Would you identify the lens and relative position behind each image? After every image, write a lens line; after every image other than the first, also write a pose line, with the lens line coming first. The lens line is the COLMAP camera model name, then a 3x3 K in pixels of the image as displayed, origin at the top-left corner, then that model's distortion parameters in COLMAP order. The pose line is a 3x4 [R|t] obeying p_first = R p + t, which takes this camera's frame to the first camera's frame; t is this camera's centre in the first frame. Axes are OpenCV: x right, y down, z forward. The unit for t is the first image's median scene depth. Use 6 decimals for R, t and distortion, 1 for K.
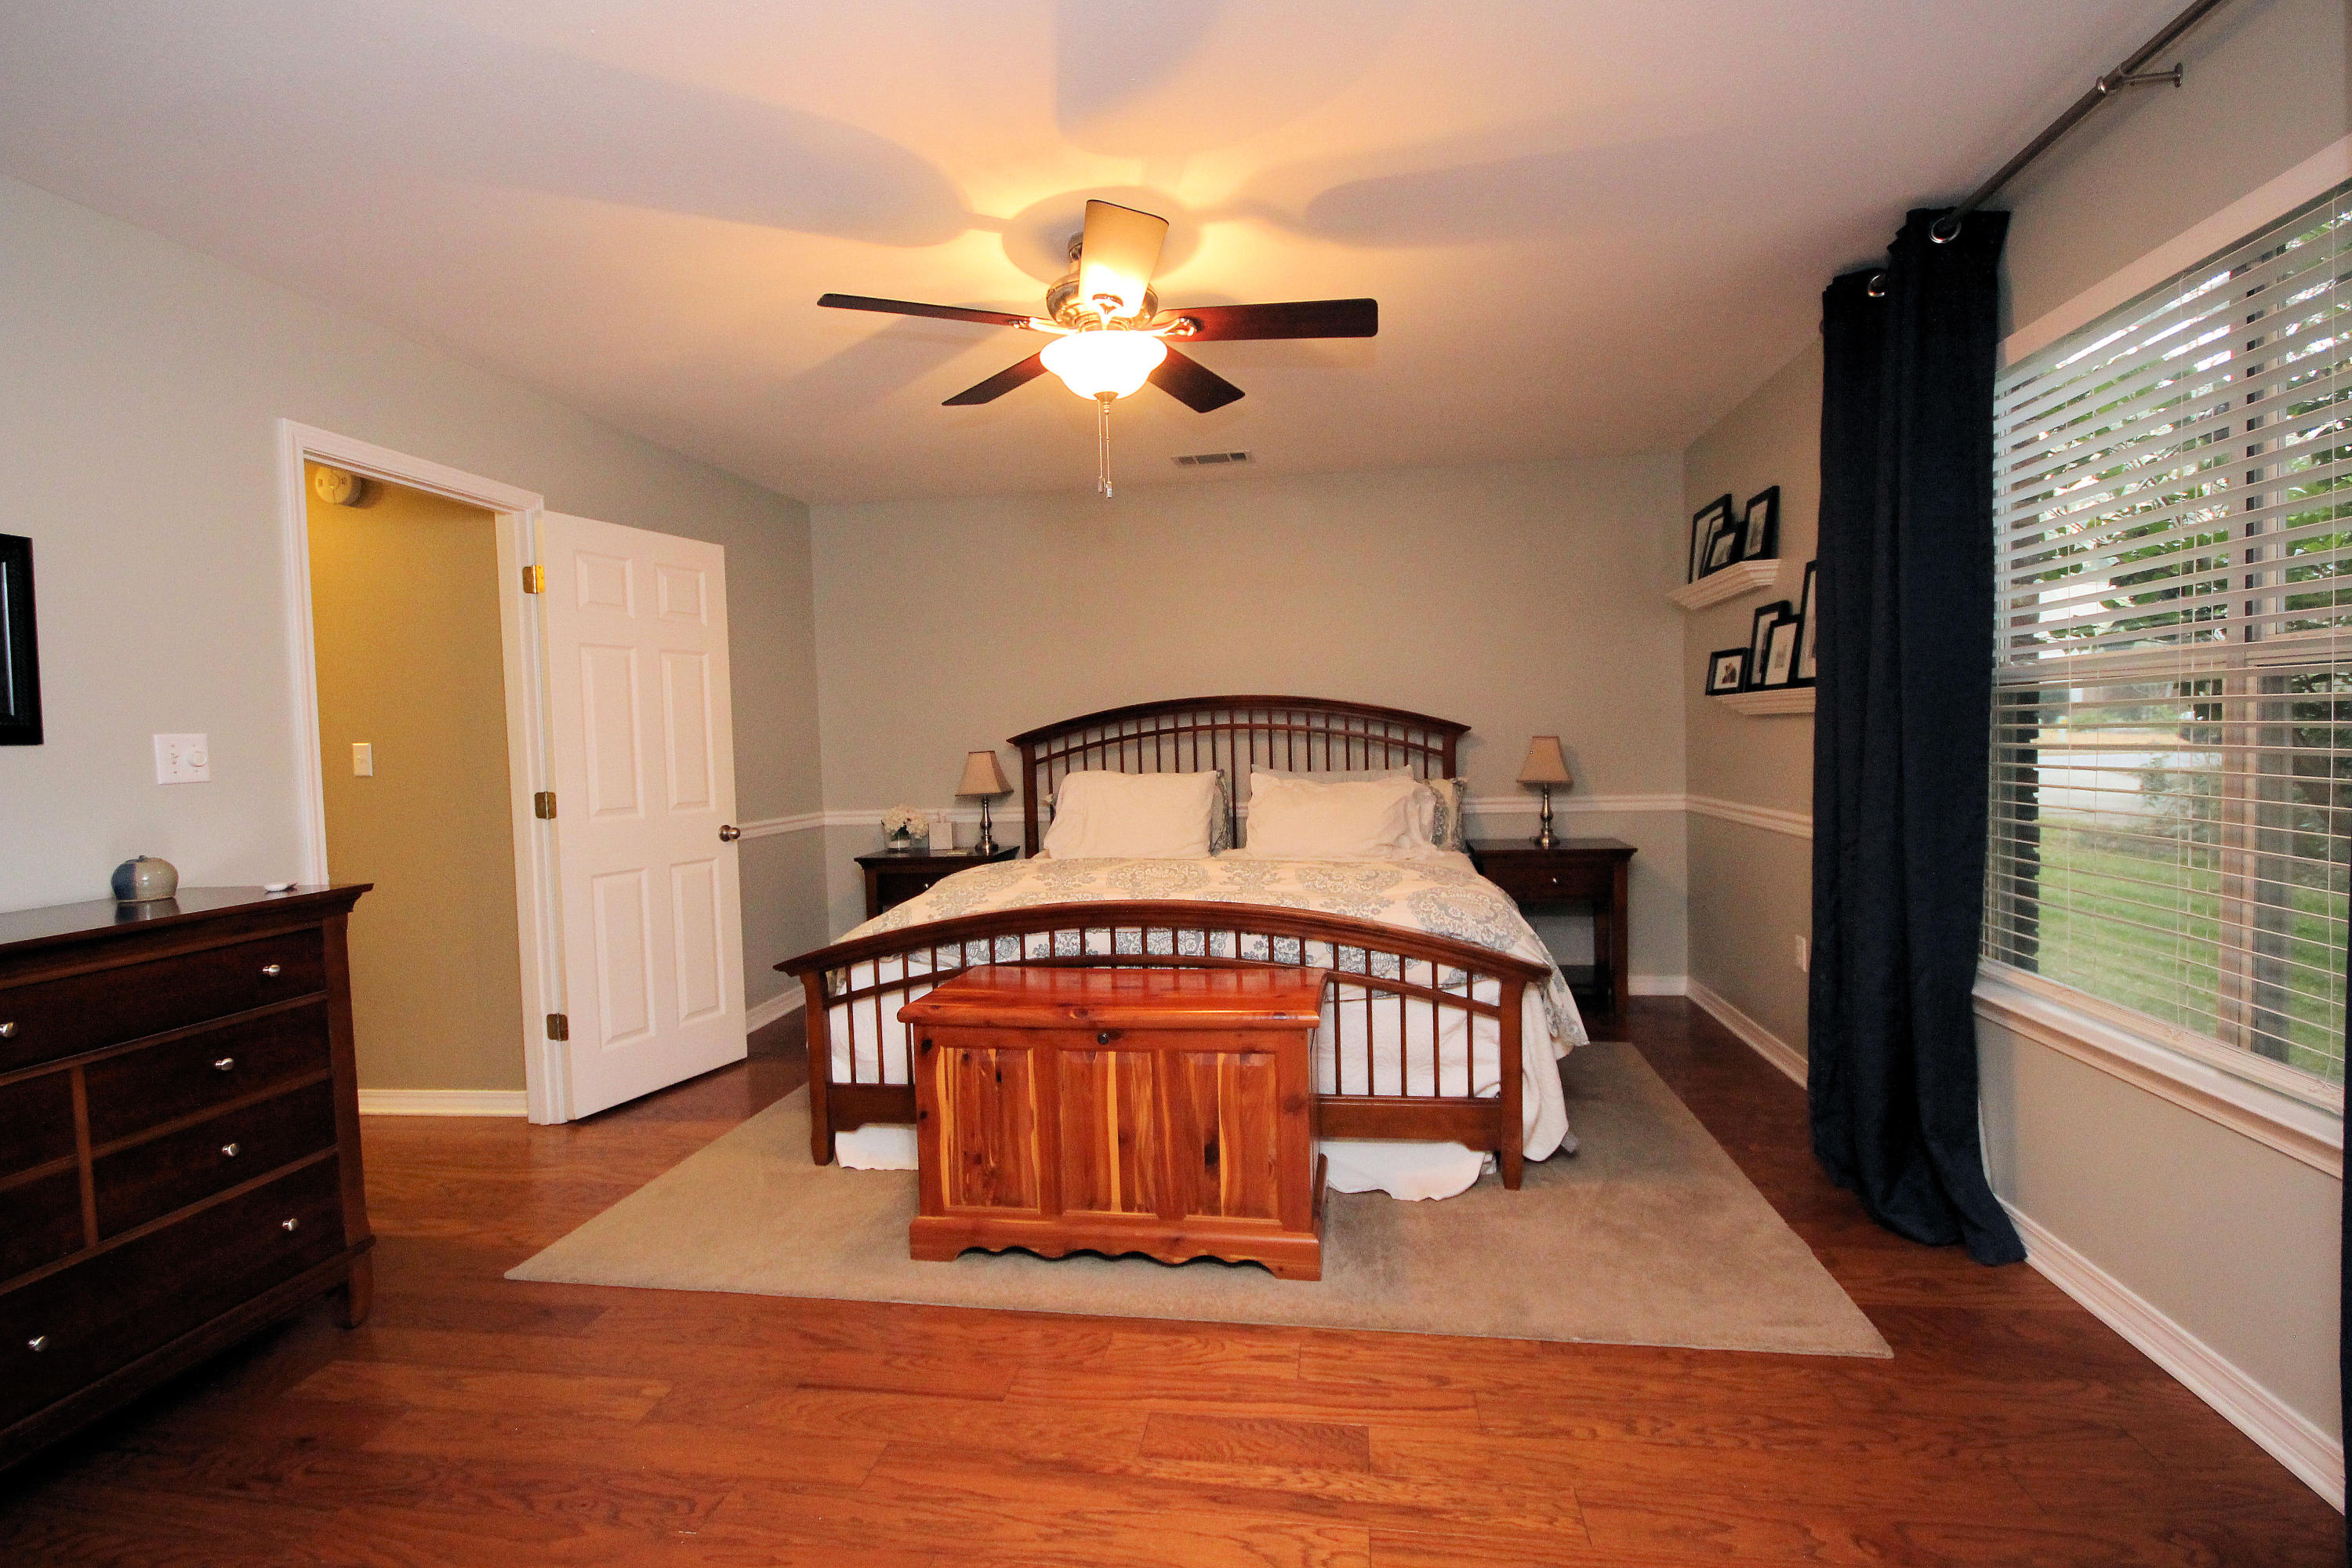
lens RADIAL K [[1096.7, 0, 1193.0], [0, 1096.7, 783.3], [0, 0, 1]] dist [-0.001770, 0.000565]
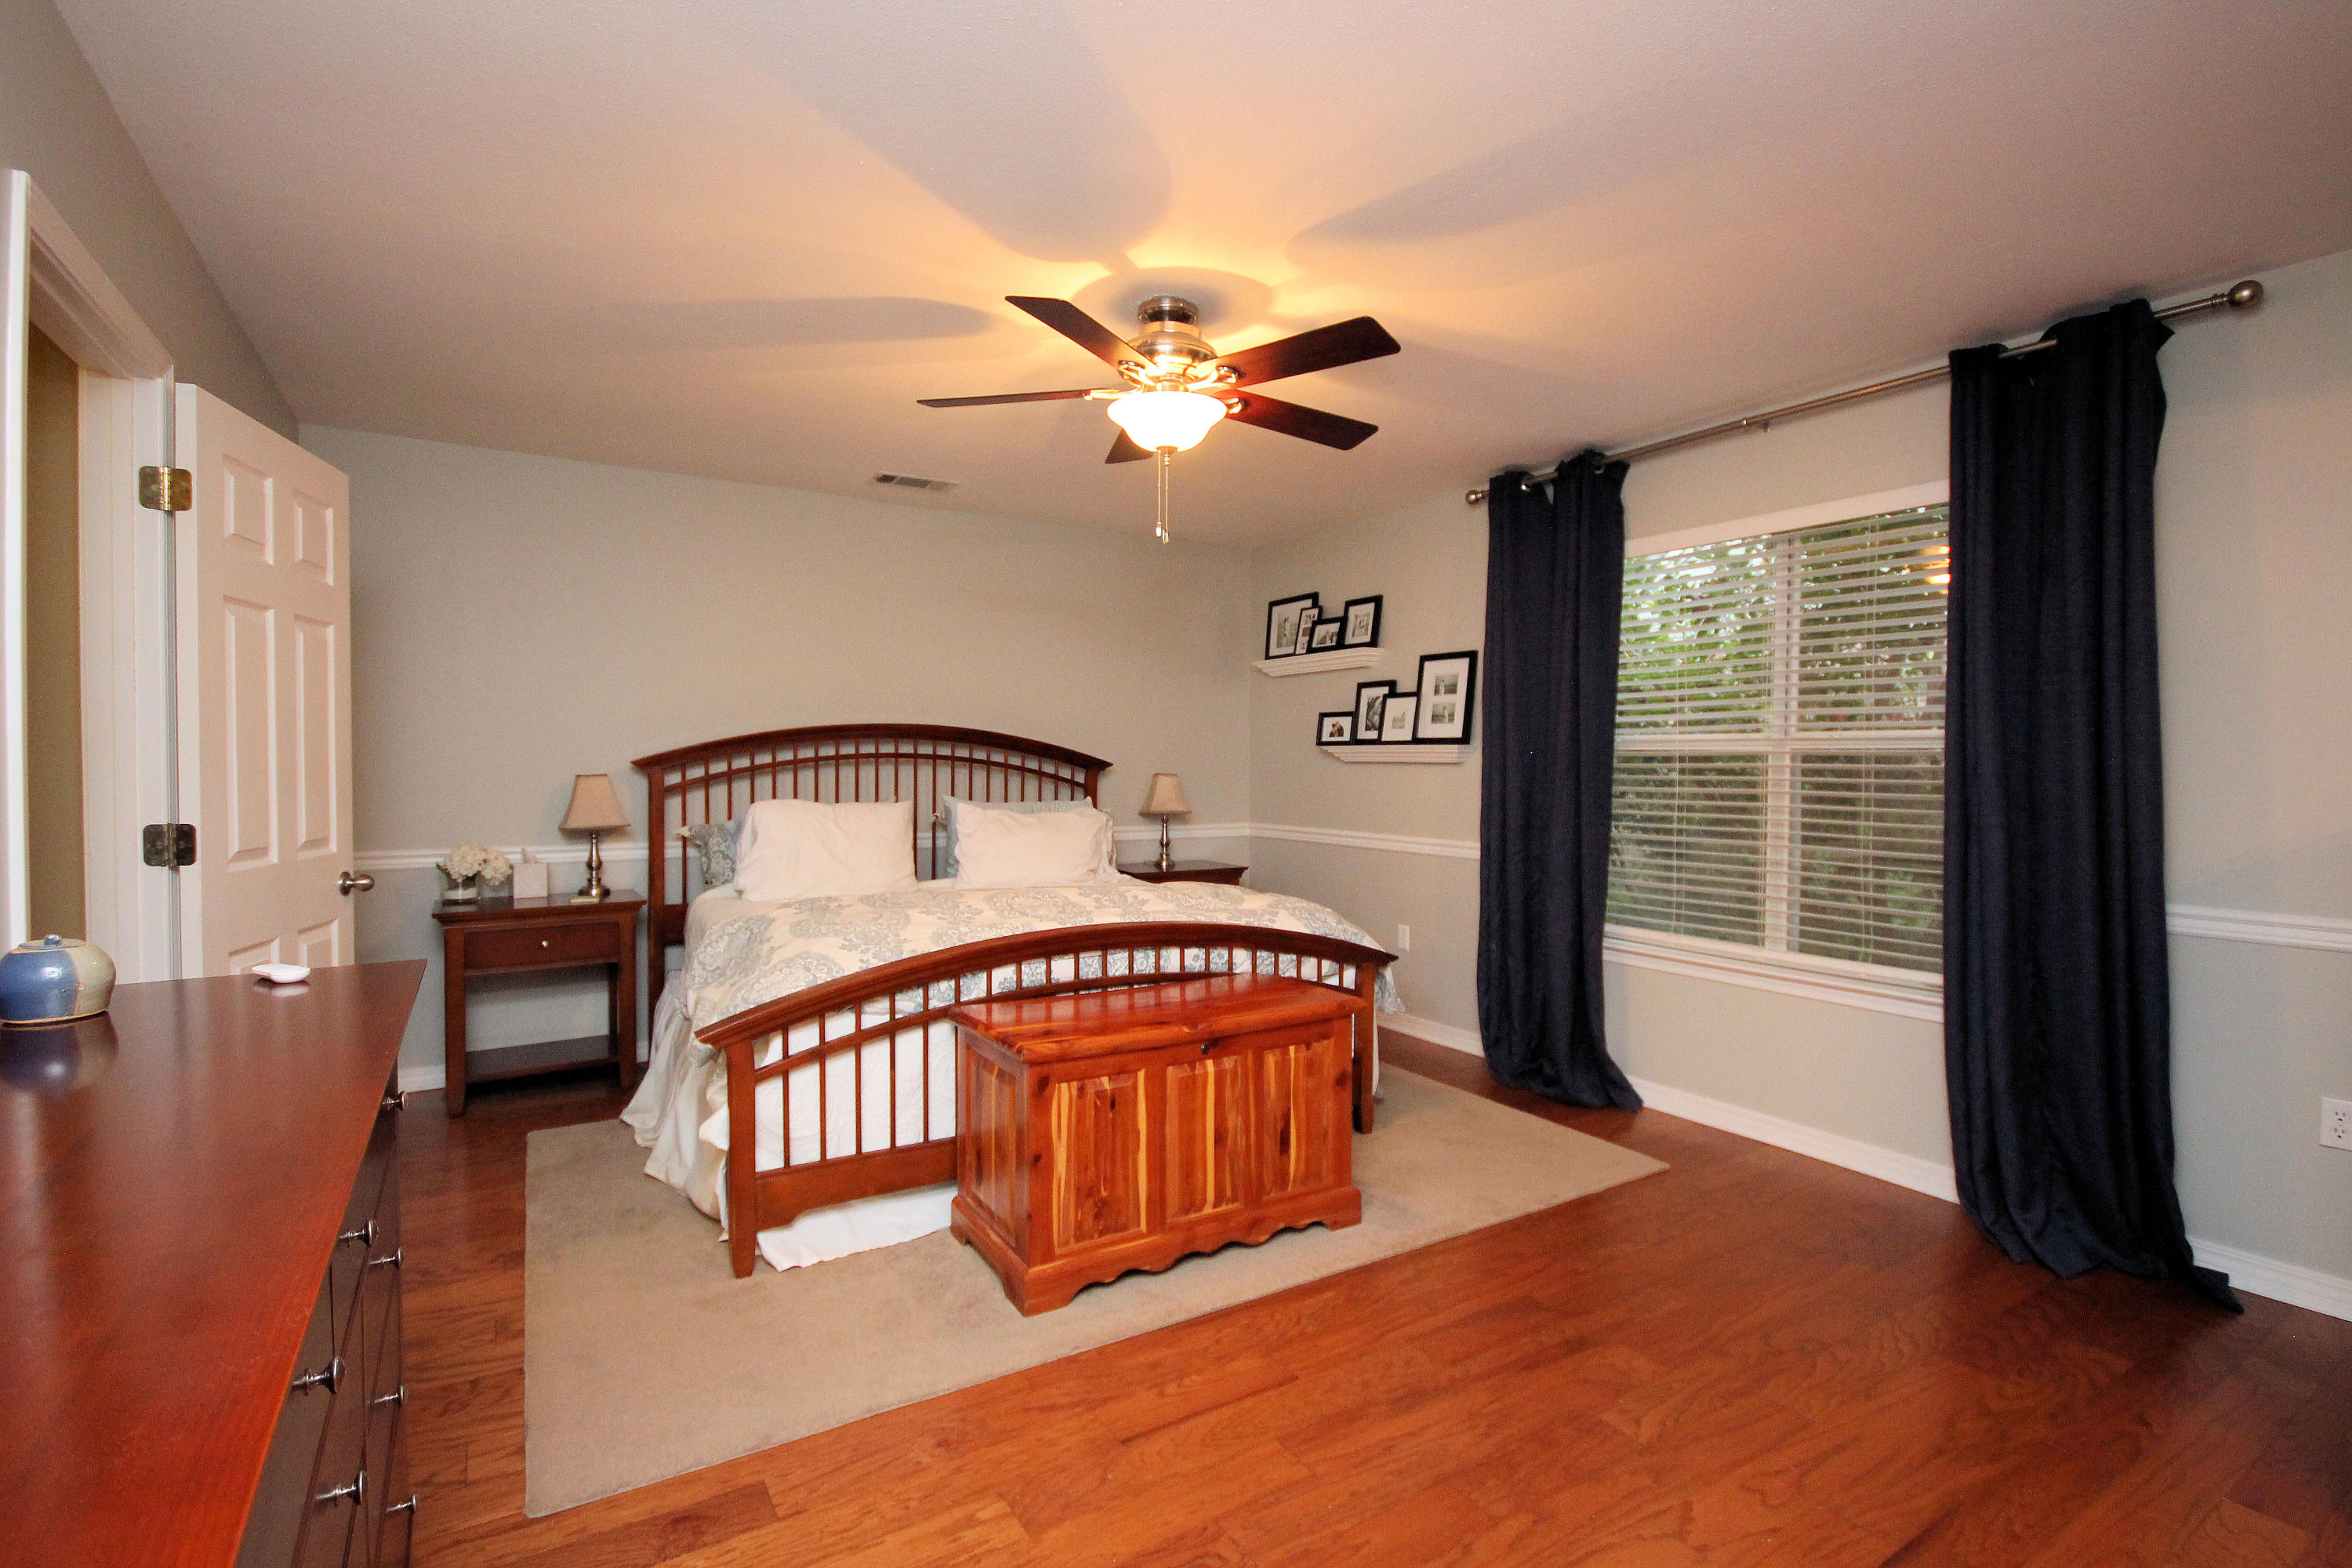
lens RADIAL K [[1096.7, 0, 1192.6], [0, 1096.7, 781.0], [0, 0, 1]] dist [-0.001770, 0.000565]
pose [[0.758365, 0.020200, 0.651517, -0.651022], [0.002290, 0.999431, -0.033652, 0.006433], [-0.651826, 0.027012, 0.757887, 0.155824]]
